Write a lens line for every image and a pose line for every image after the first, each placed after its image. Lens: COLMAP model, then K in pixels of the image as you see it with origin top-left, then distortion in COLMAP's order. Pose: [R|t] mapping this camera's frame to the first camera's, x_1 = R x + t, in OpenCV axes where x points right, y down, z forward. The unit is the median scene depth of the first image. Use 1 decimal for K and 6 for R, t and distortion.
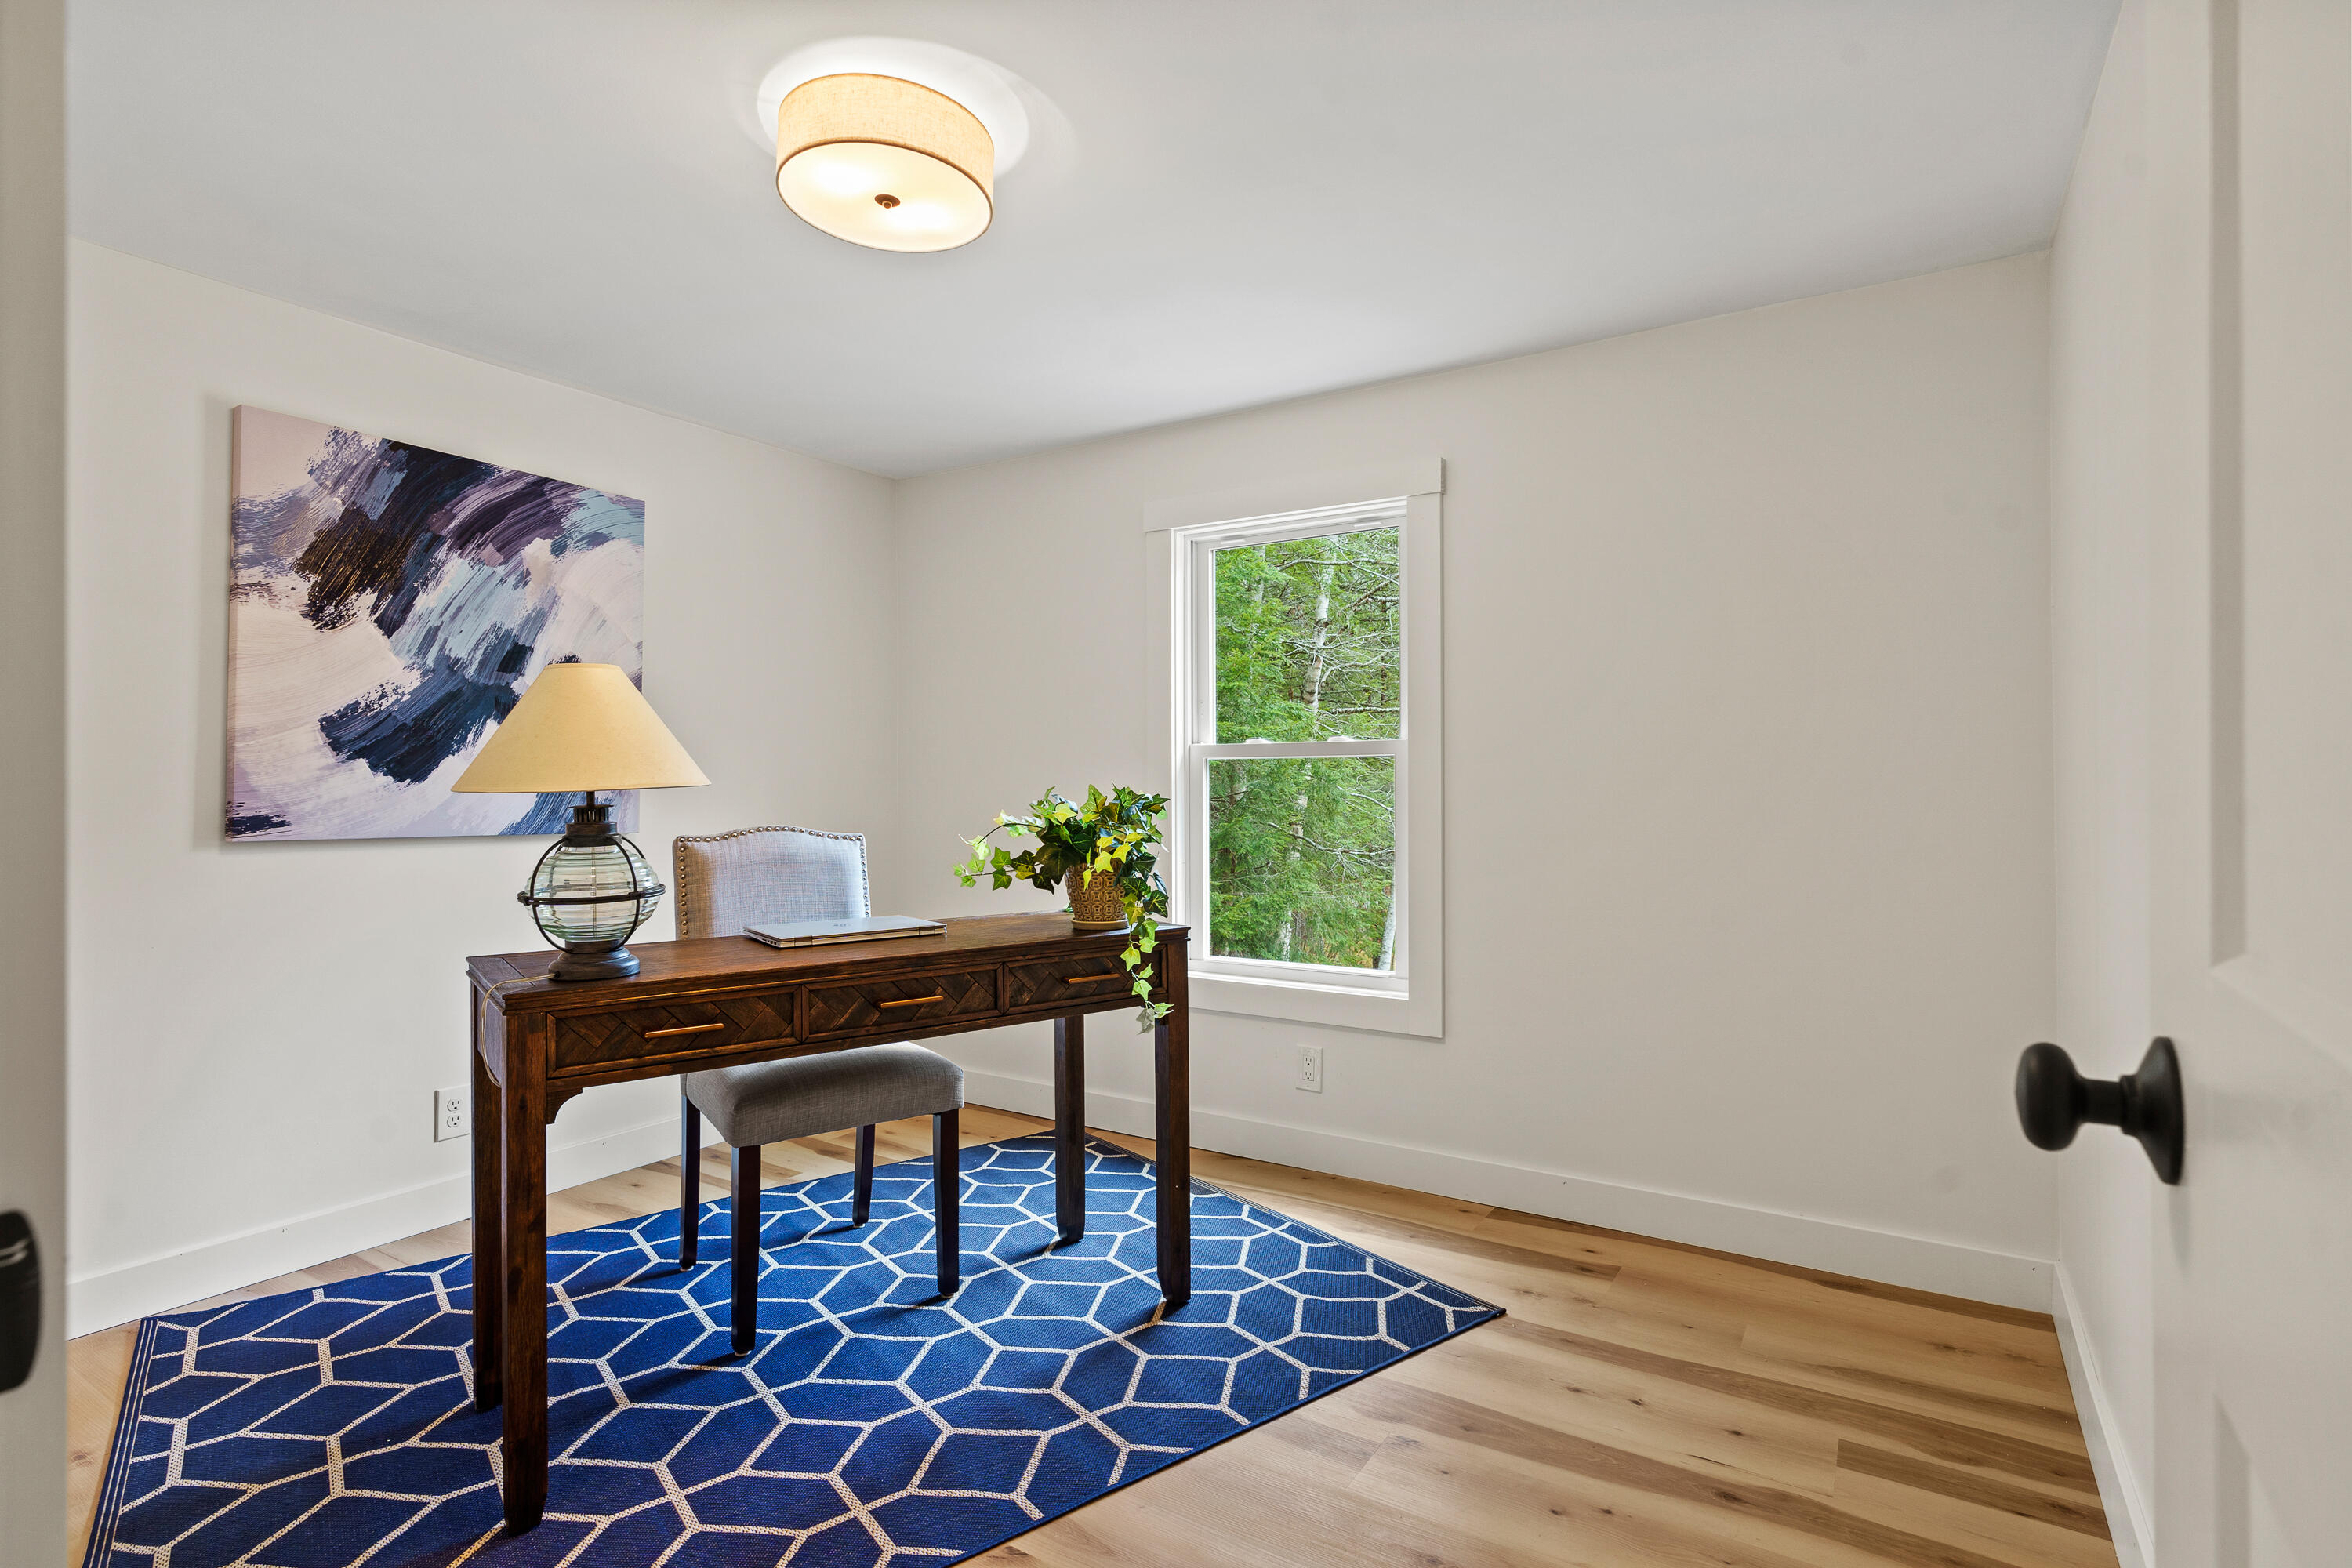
lens RADIAL K [[1128.4, 0, 1173.4], [0, 1128.4, 796.1], [0, 0, 1]] dist [-0.016064, 0.002426]
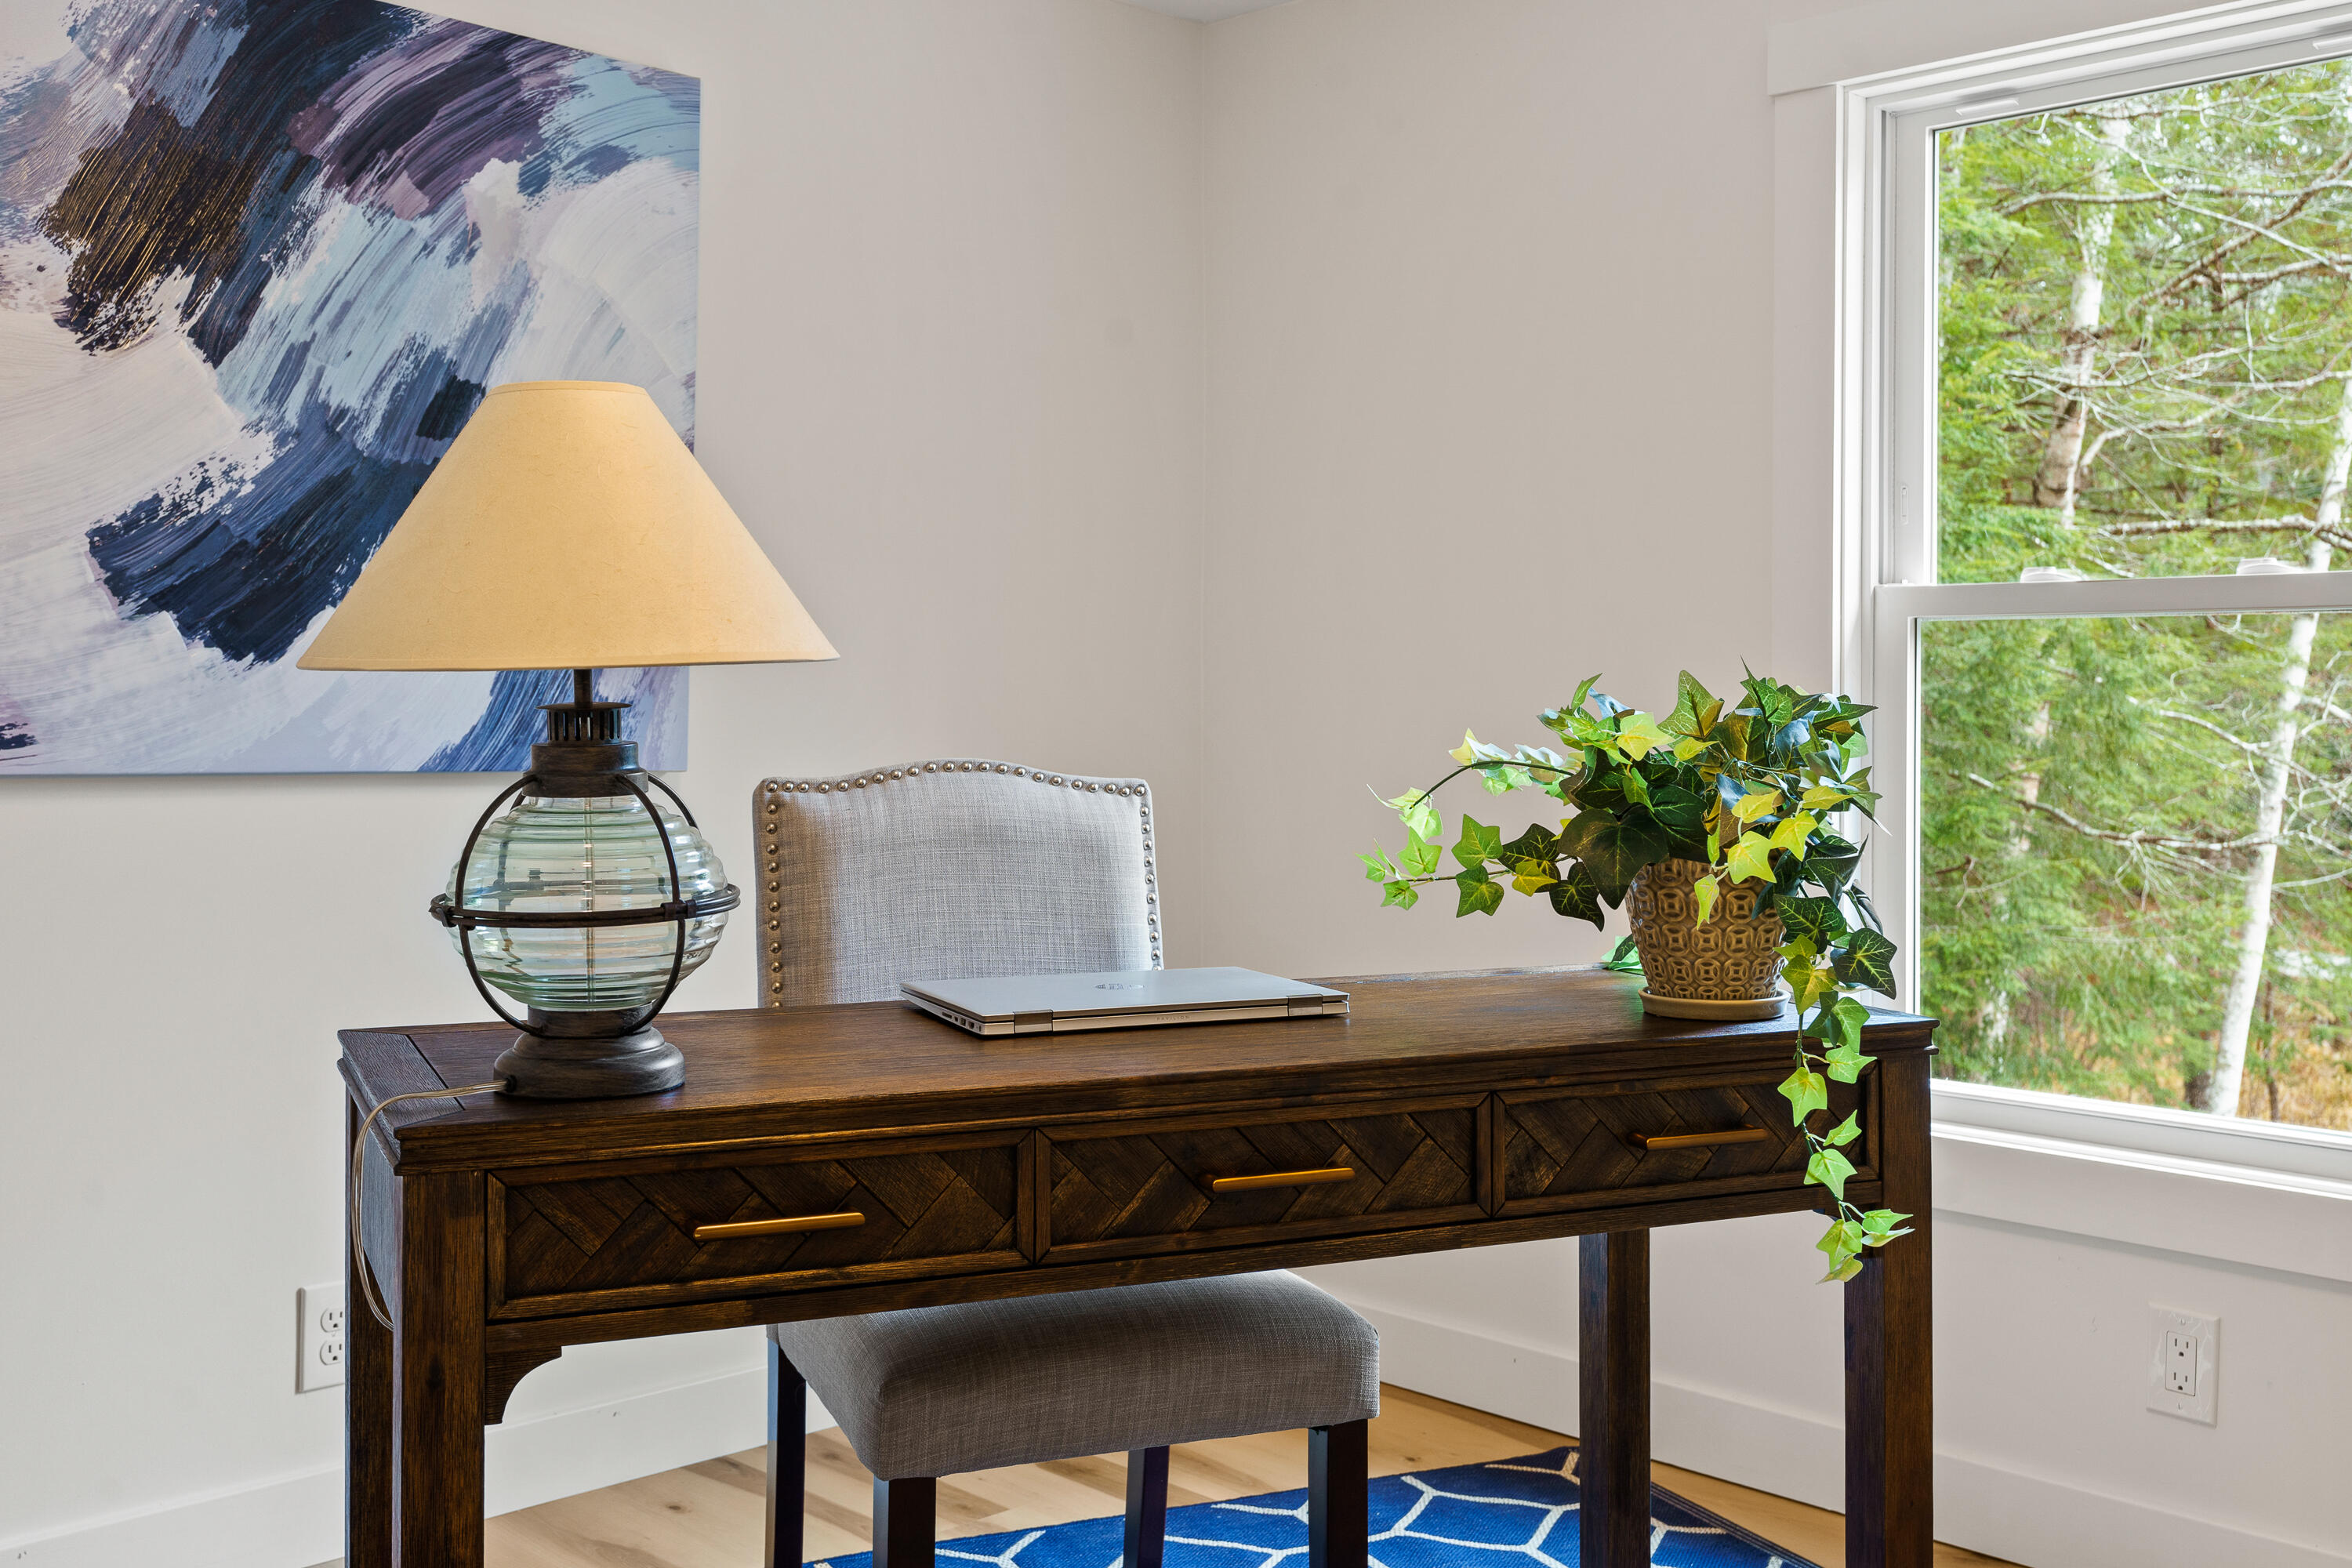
lens RADIAL K [[2318.2, 0, 1178.2], [0, 2318.2, 774.5], [0, 0, 1]] dist [-0.014887, 0.000000]
pose [[0.972248, 0.015588, -0.233432, -0.052737], [-0.009351, 0.999570, 0.027802, 0.005808], [0.233765, -0.024847, 0.971976, 0.114451]]
